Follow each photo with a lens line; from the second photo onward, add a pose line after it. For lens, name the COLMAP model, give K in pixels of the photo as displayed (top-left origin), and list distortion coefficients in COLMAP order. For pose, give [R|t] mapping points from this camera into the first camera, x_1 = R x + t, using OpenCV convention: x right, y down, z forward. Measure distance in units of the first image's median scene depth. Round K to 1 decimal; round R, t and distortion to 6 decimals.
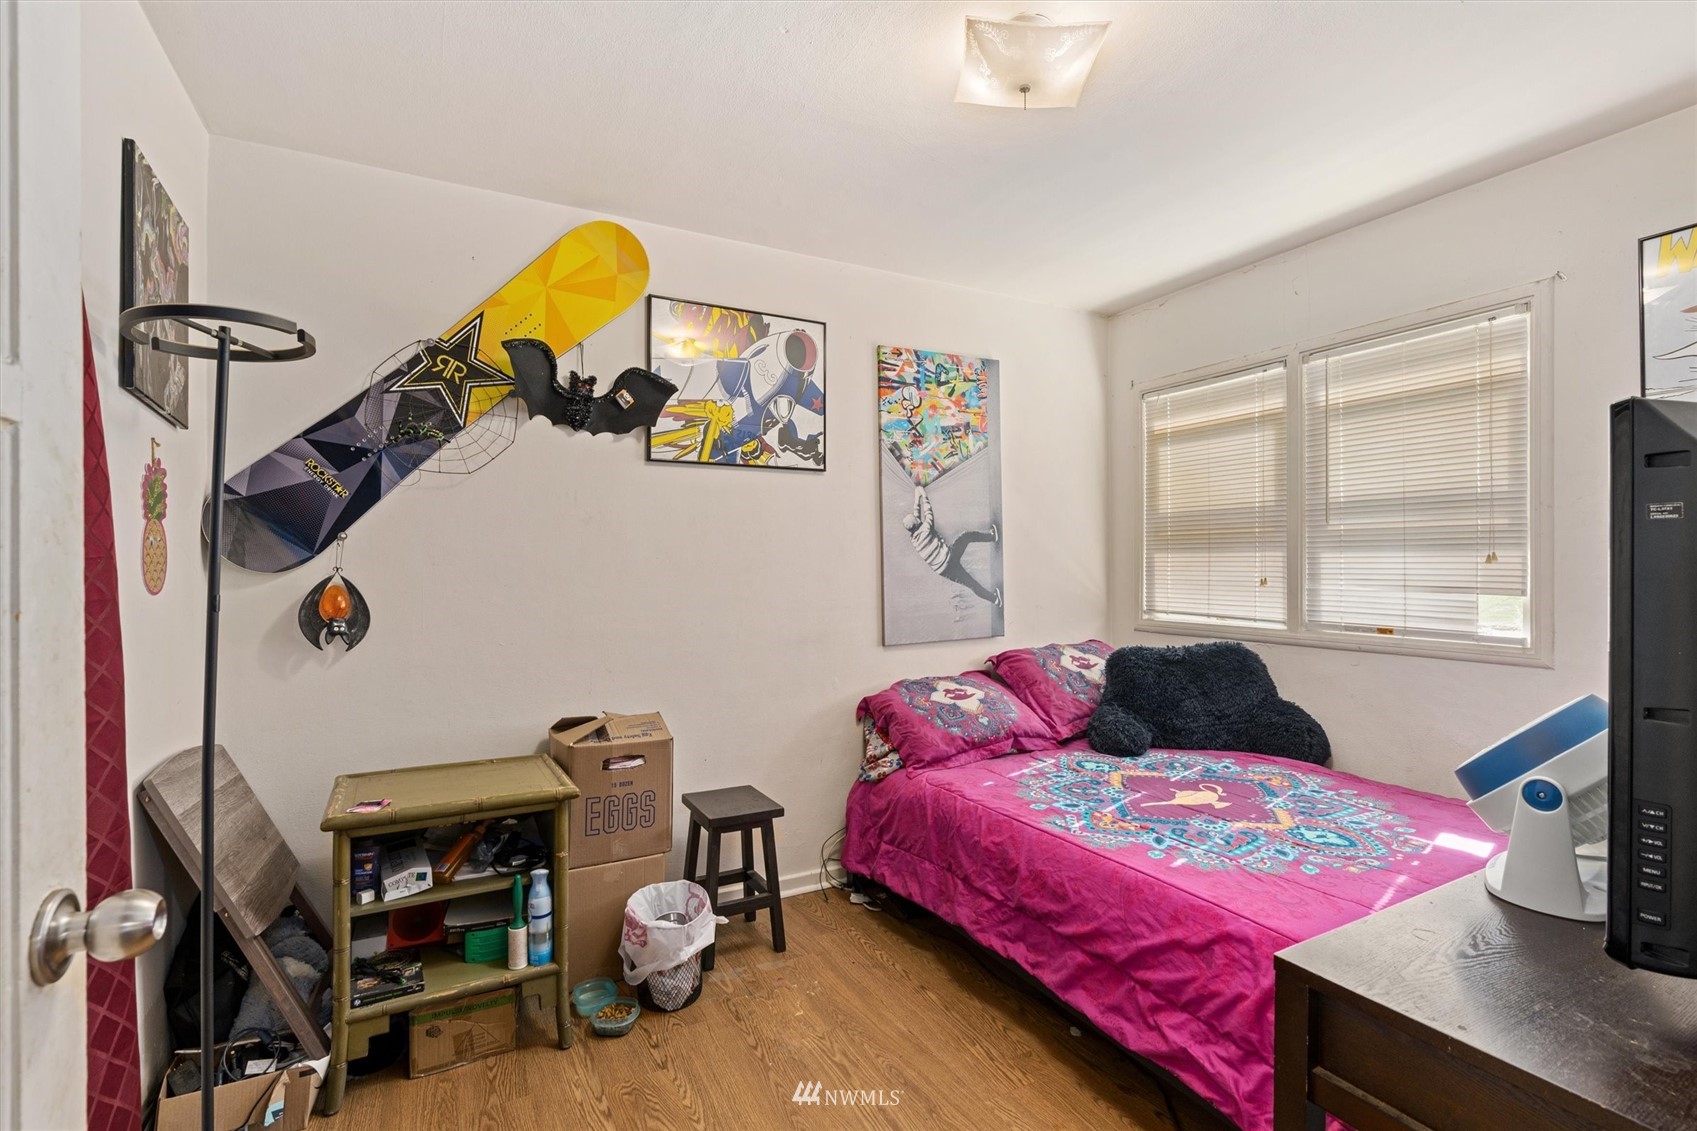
lens RADIAL K [[783.3, 0, 849.6], [0, 783.3, 563.3], [0, 0, 1]] dist [-0.009634, 0.001537]
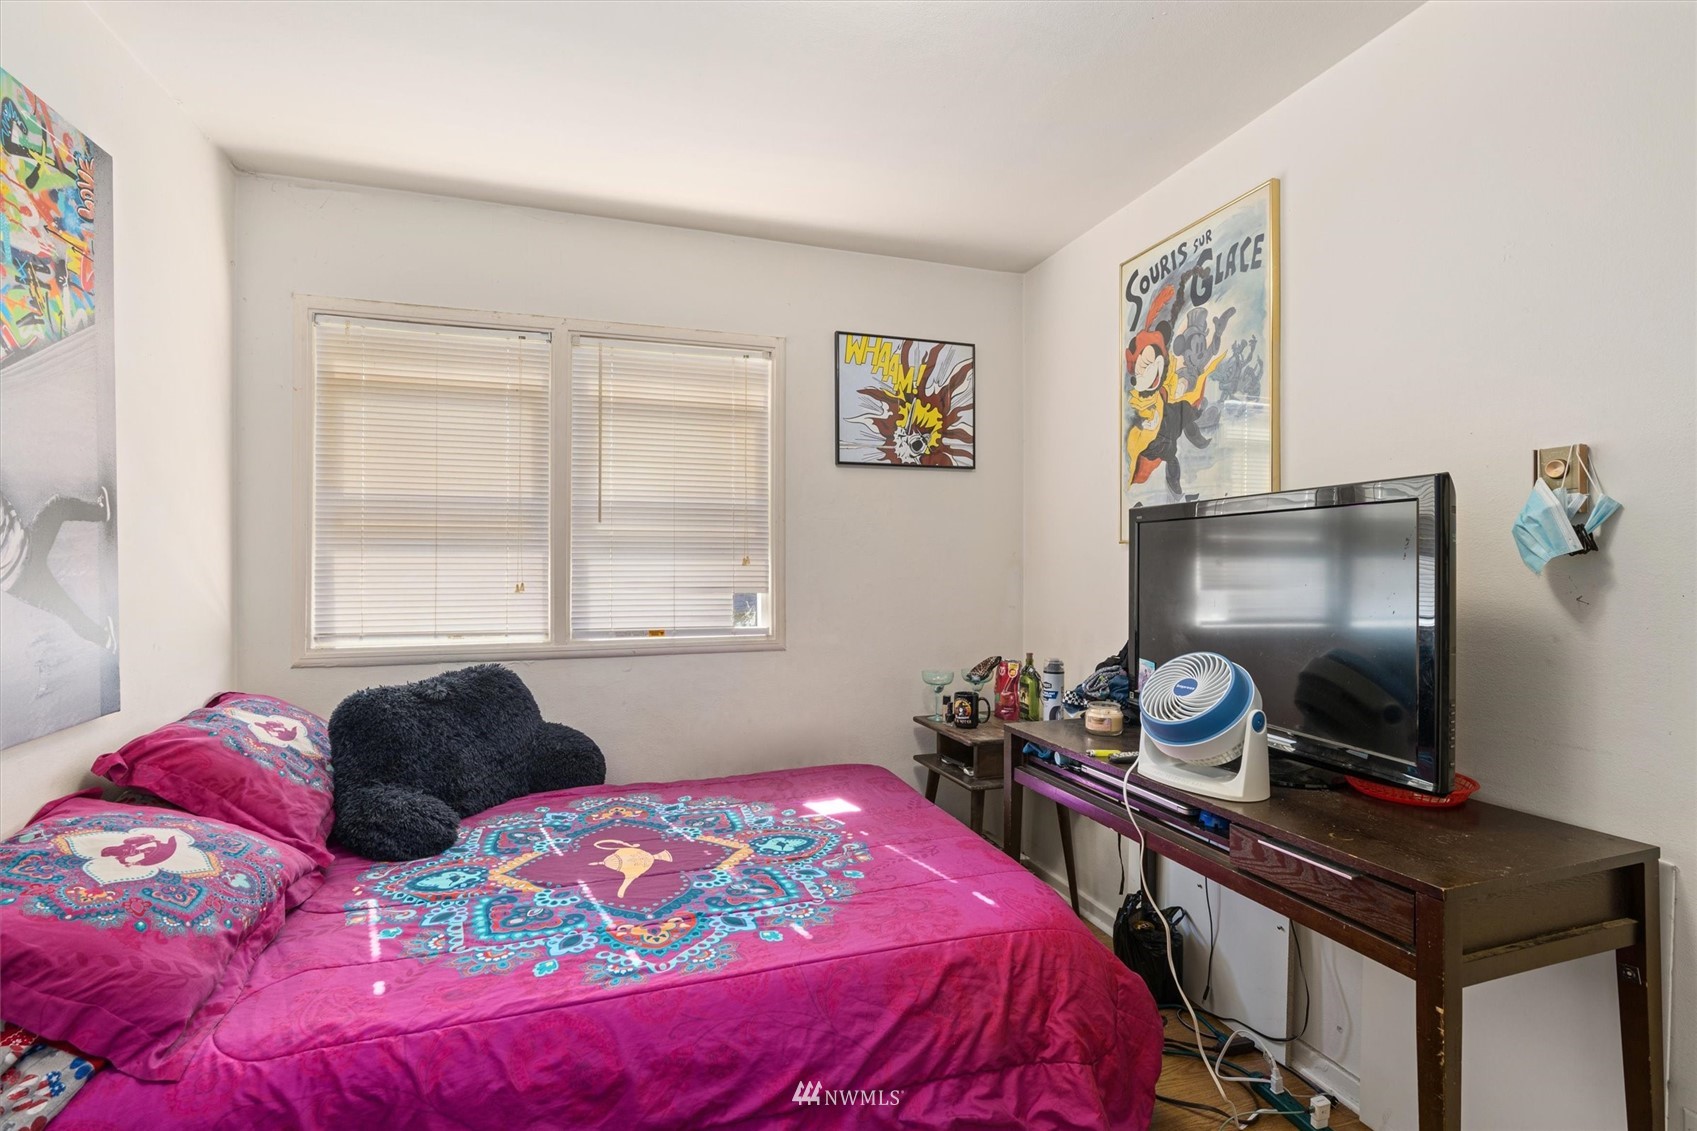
lens RADIAL K [[783.3, 0, 848.0], [0, 783.3, 563.8], [0, 0, 1]] dist [-0.009634, 0.001537]
pose [[0.169758, 0.002549, 0.985483, -0.296301], [-0.000549, 0.999997, -0.002492, -0.000460], [-0.985486, -0.000118, 0.169758, 0.630003]]
